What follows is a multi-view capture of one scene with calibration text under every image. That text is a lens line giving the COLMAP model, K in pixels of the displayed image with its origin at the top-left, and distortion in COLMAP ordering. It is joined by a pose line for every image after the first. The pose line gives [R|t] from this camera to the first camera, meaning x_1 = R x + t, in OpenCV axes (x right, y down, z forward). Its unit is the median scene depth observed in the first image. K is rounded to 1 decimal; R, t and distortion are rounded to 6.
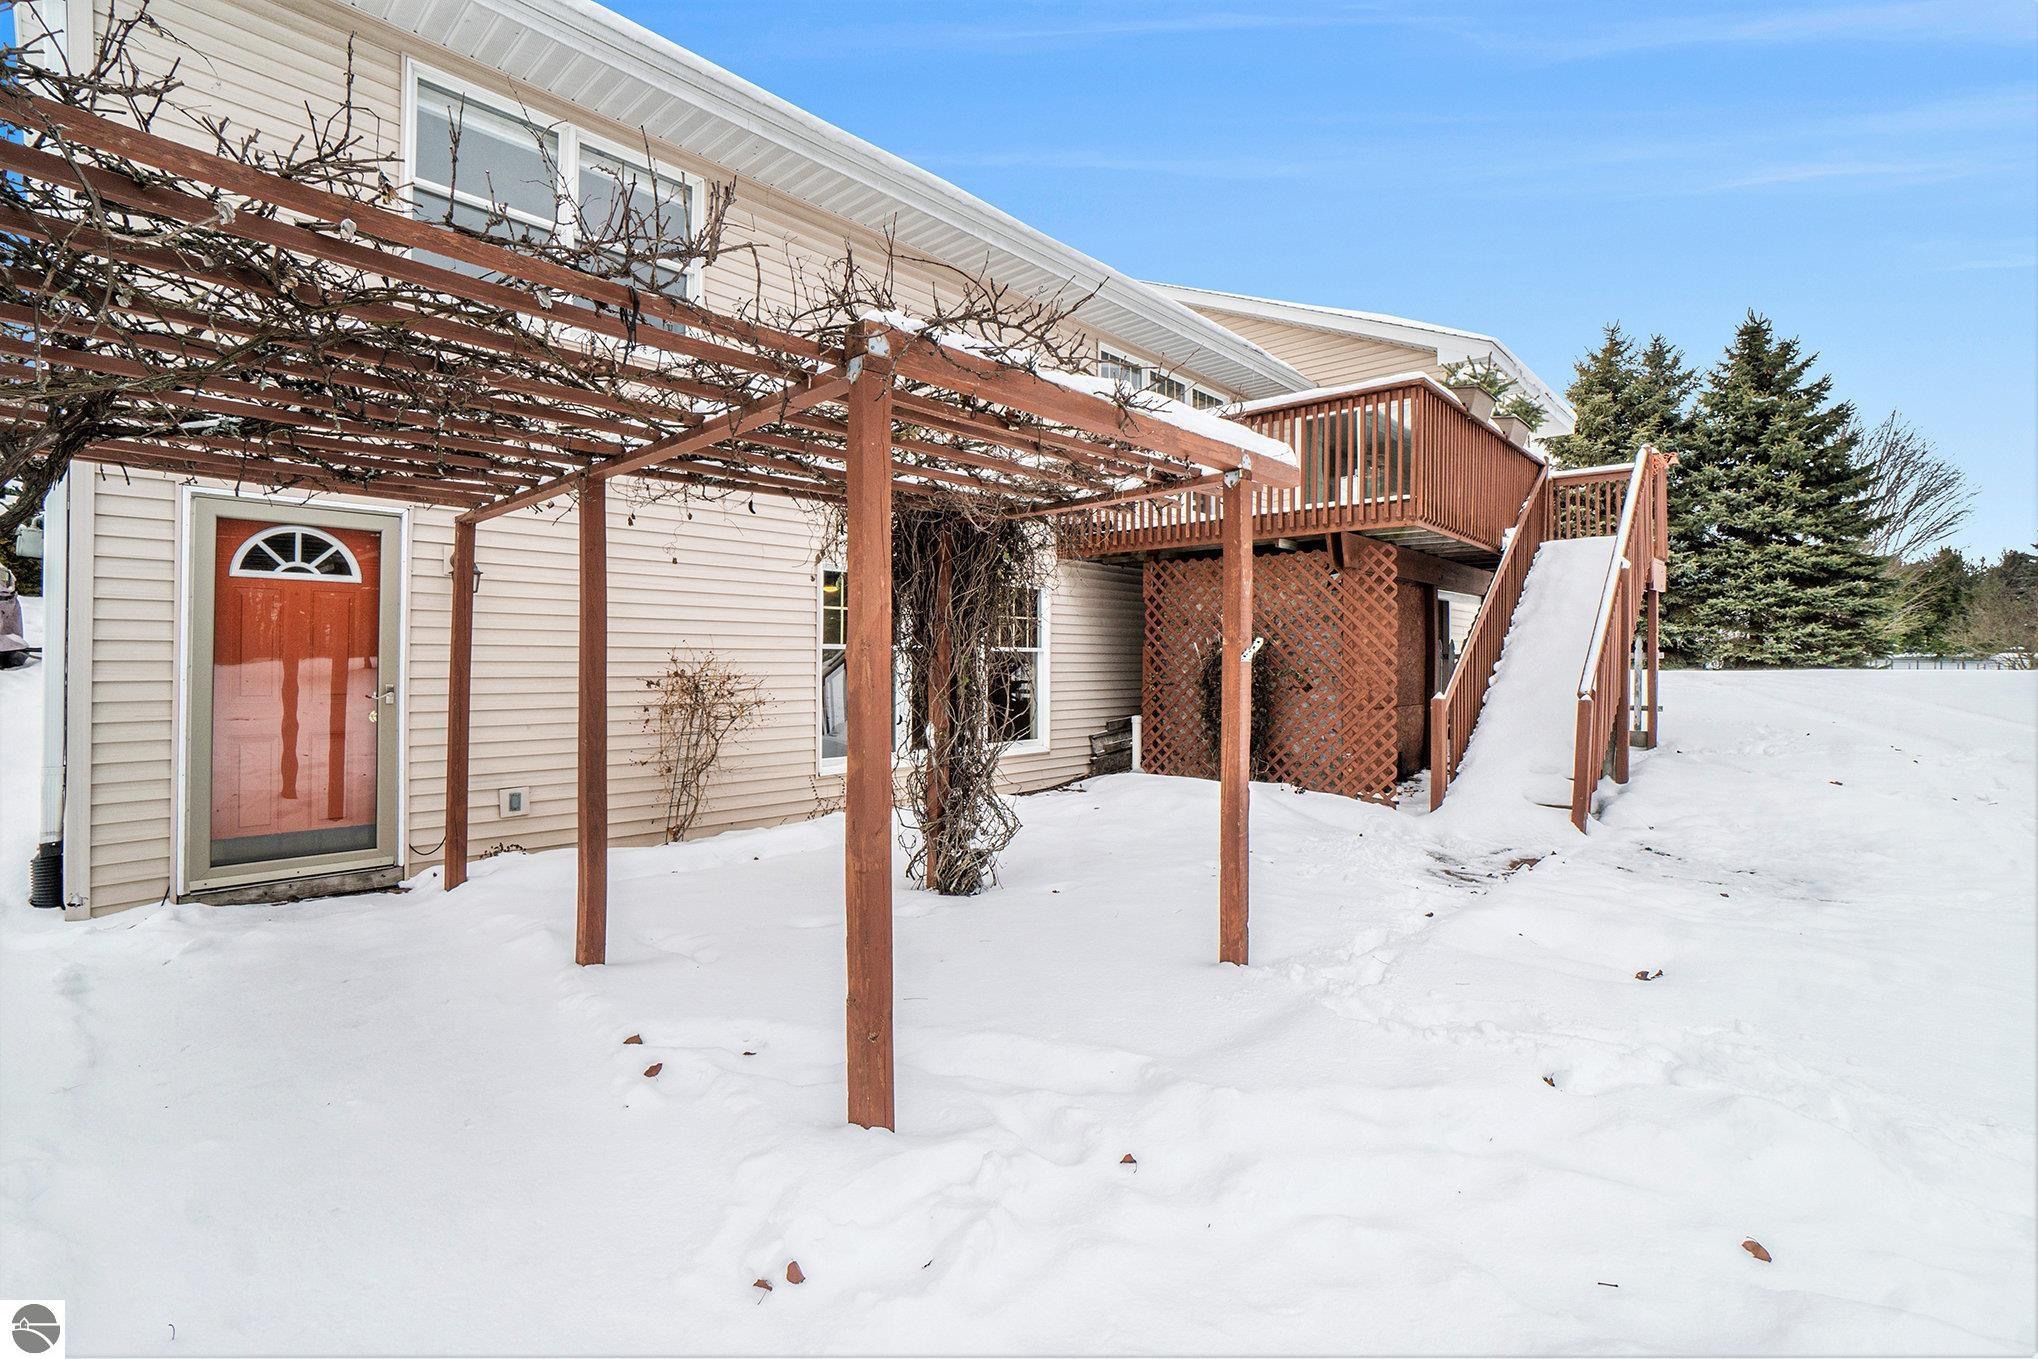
lens RADIAL K [[903.8, 0, 989.9], [0, 903.8, 664.5], [0, 0, 1]] dist [-0.035506, 0.011786]
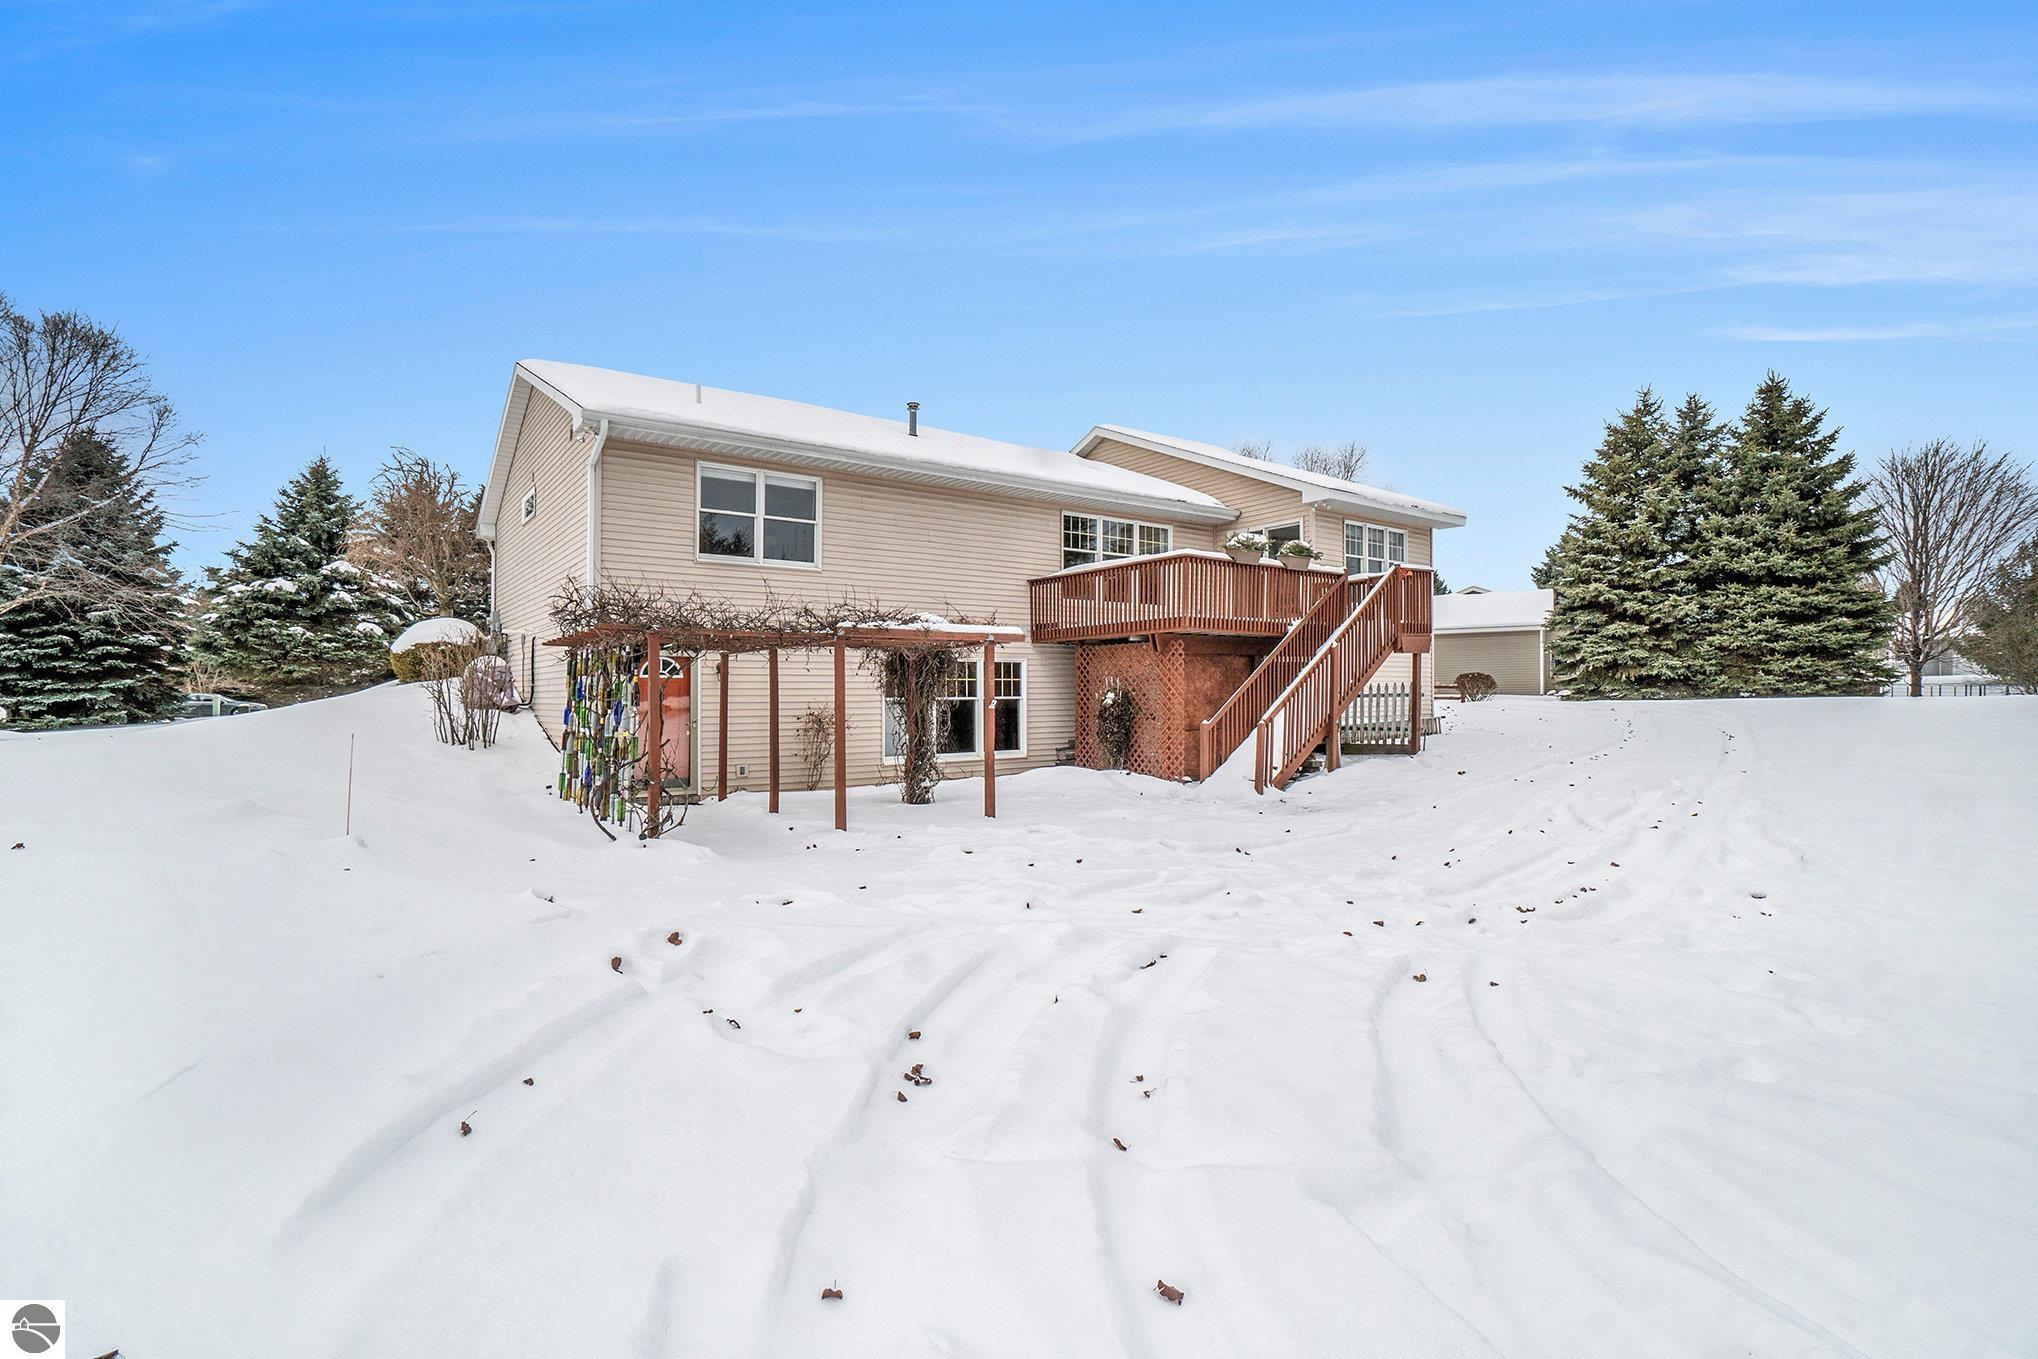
lens RADIAL K [[903.8, 0, 1007.0], [0, 903.8, 674.8], [0, 0, 1]] dist [-0.035506, 0.011786]
pose [[0.985979, -0.017523, -0.165949, 0.120860], [0.012981, 0.999512, -0.028413, -0.004384], [0.166366, 0.025860, 0.985725, -0.269141]]
